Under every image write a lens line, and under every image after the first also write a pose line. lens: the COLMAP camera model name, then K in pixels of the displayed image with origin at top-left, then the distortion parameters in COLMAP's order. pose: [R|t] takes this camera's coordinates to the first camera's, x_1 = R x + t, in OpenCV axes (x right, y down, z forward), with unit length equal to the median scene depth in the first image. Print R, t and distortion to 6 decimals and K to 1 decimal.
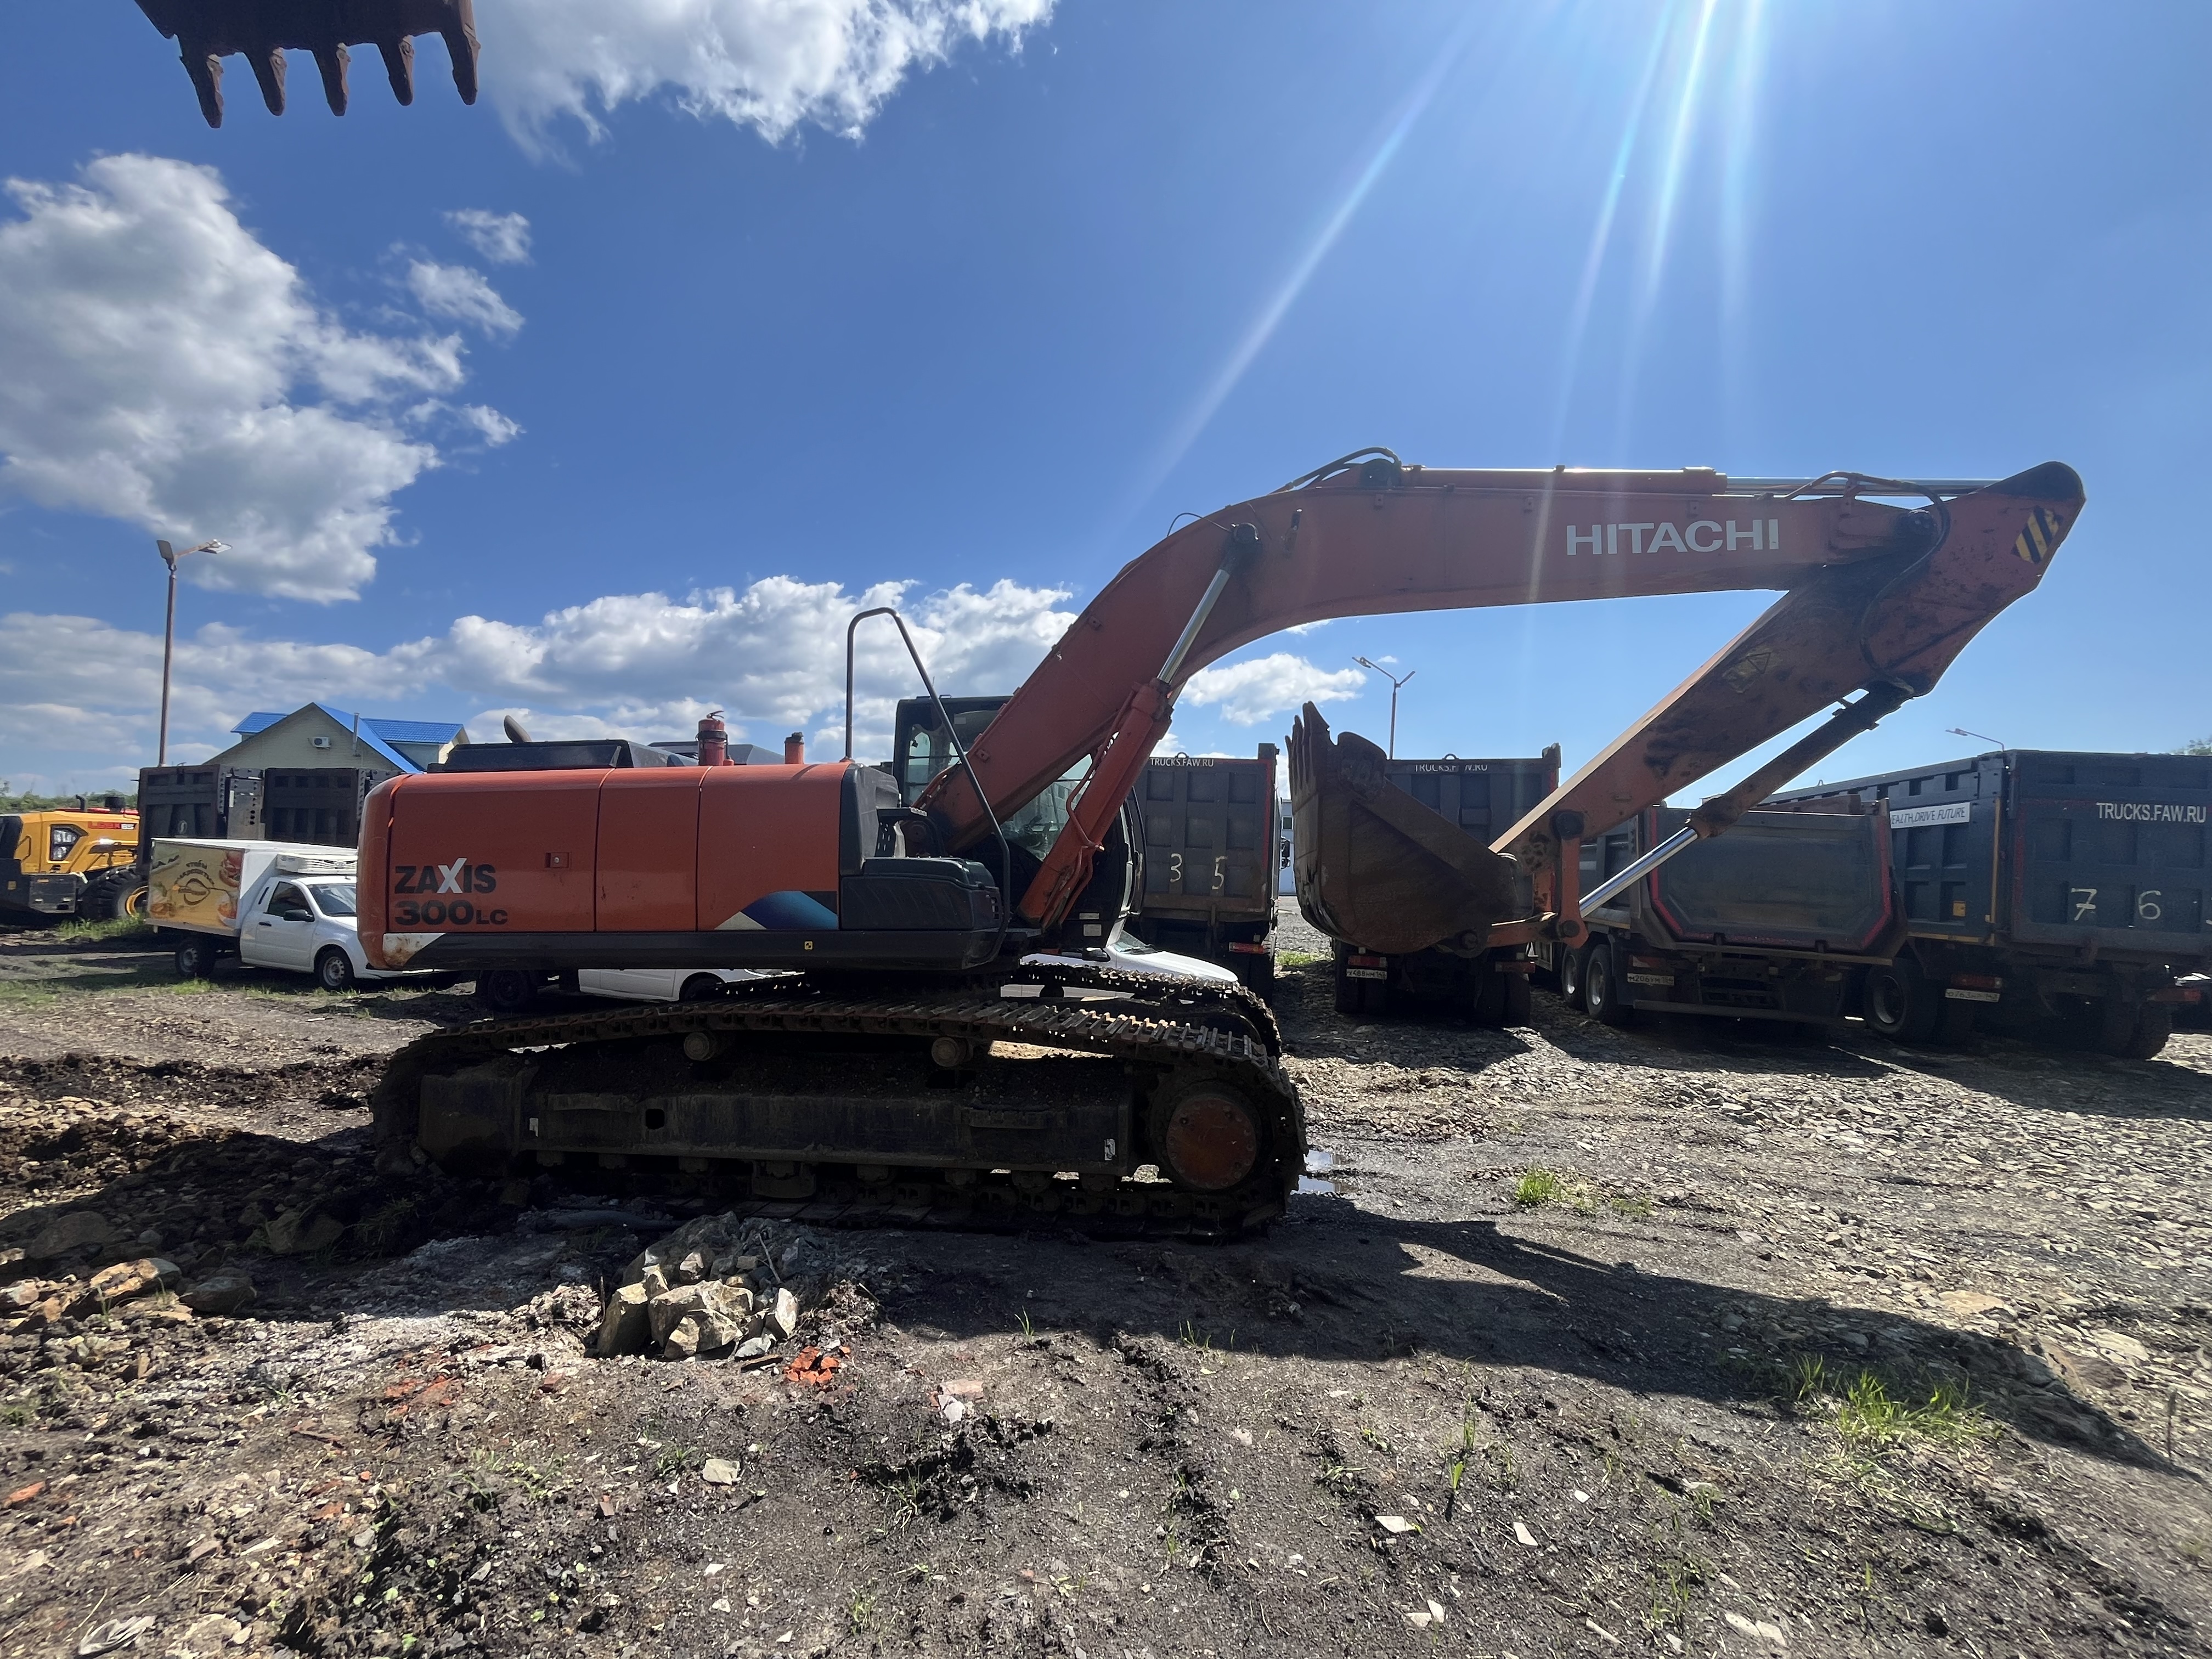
lens RADIAL K [[895.8, 0, 1106.0], [0, 895.8, 829.5], [0, 0, 1]] dist [-0.019246, 0.009282]
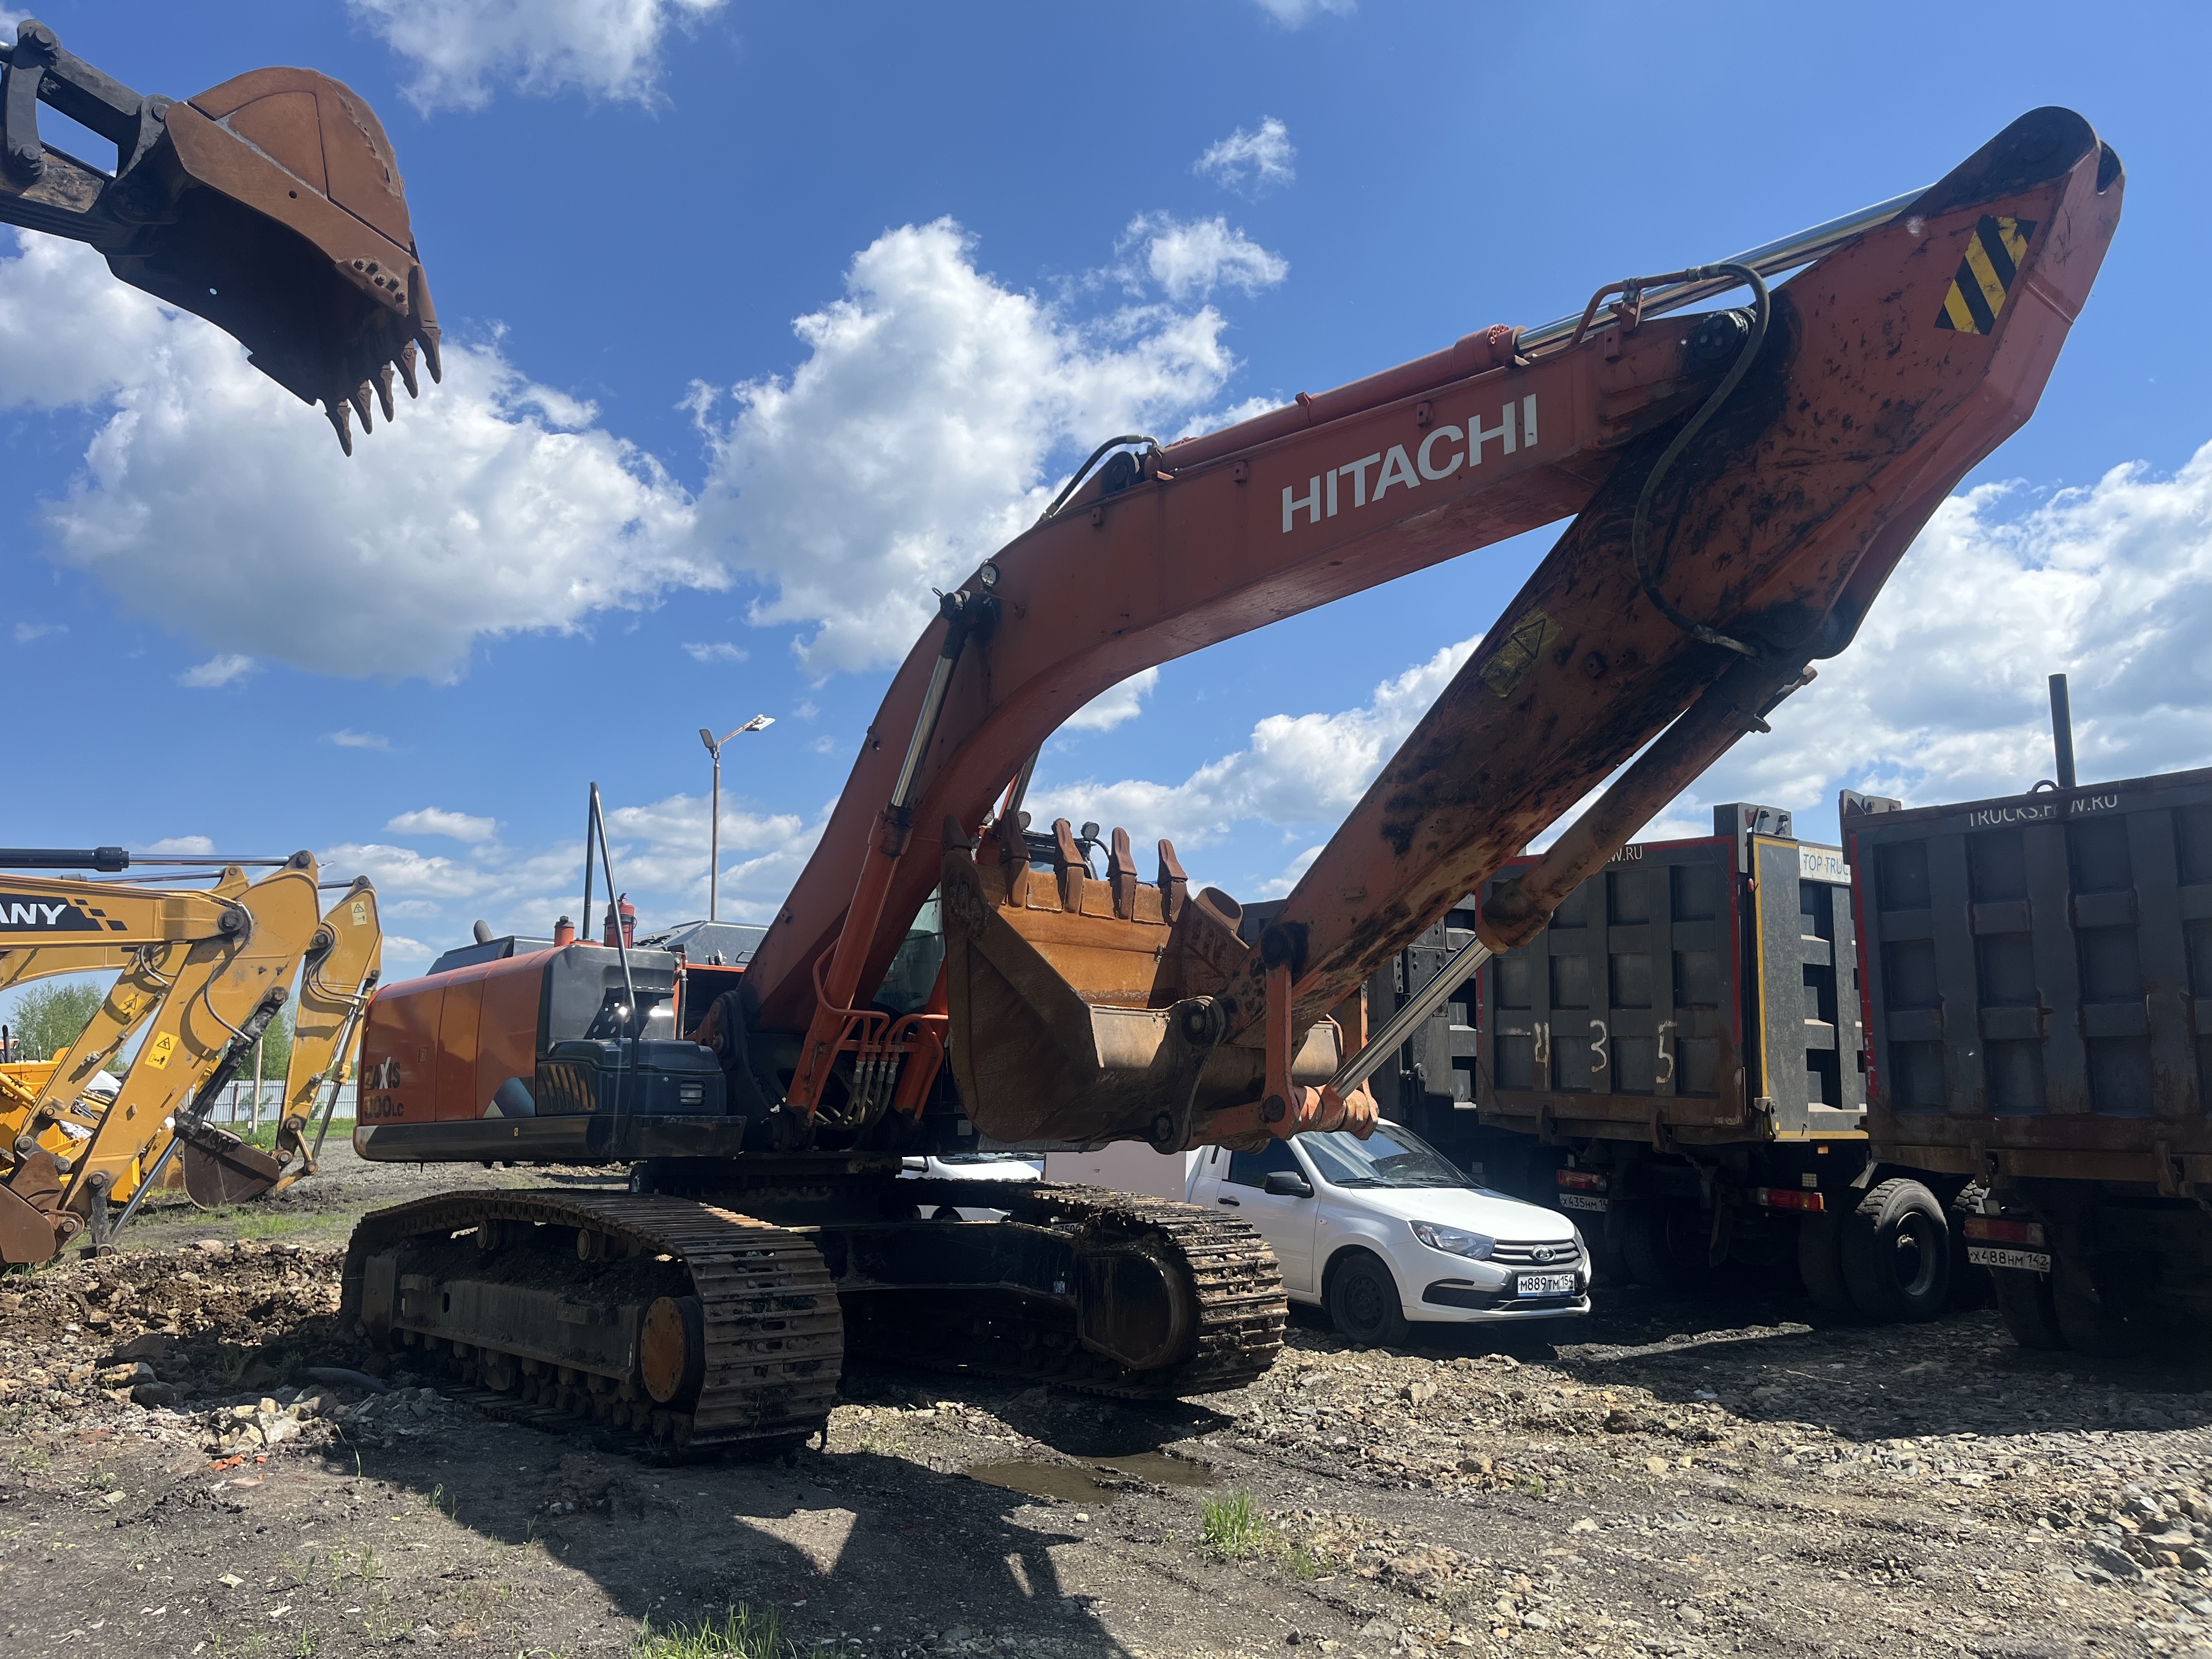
lens RADIAL K [[1670.0, 0, 1106.0], [0, 1670.0, 829.5], [0, 0, 1]] dist [0.034464, 0.003905]
pose [[0.745735, -0.123733, -0.654652, 1.246303], [0.051928, 0.990409, -0.128039, 0.060576], [0.664215, 0.061488, 0.745008, 0.011602]]
